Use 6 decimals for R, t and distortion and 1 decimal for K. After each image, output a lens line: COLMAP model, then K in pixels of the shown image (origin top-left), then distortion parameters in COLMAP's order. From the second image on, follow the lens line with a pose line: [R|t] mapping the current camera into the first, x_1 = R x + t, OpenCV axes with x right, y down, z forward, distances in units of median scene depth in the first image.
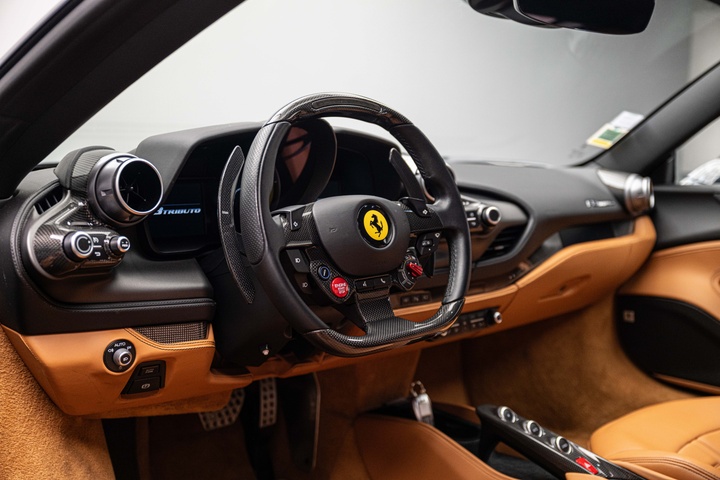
lens RADIAL K [[760.6, 0, 359.5], [0, 760.6, 238.2], [0, 0, 1]] dist [0.029119, 0.000000]
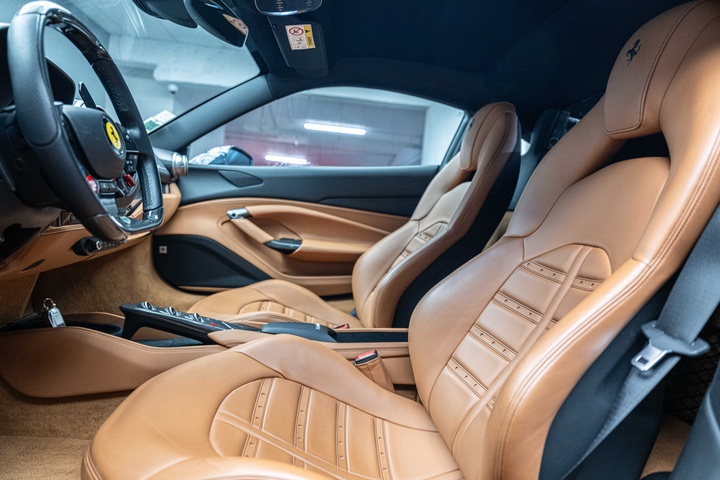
lens RADIAL K [[486.6, 0, 359.9], [0, 486.6, 241.0], [0, 0, 1]] dist [0.006969, 0.001529]
pose [[0.572806, -0.023217, 0.819362, -0.214426], [0.016169, 0.999724, 0.017025, 0.077342], [-0.819531, 0.003497, 0.573024, 0.139393]]
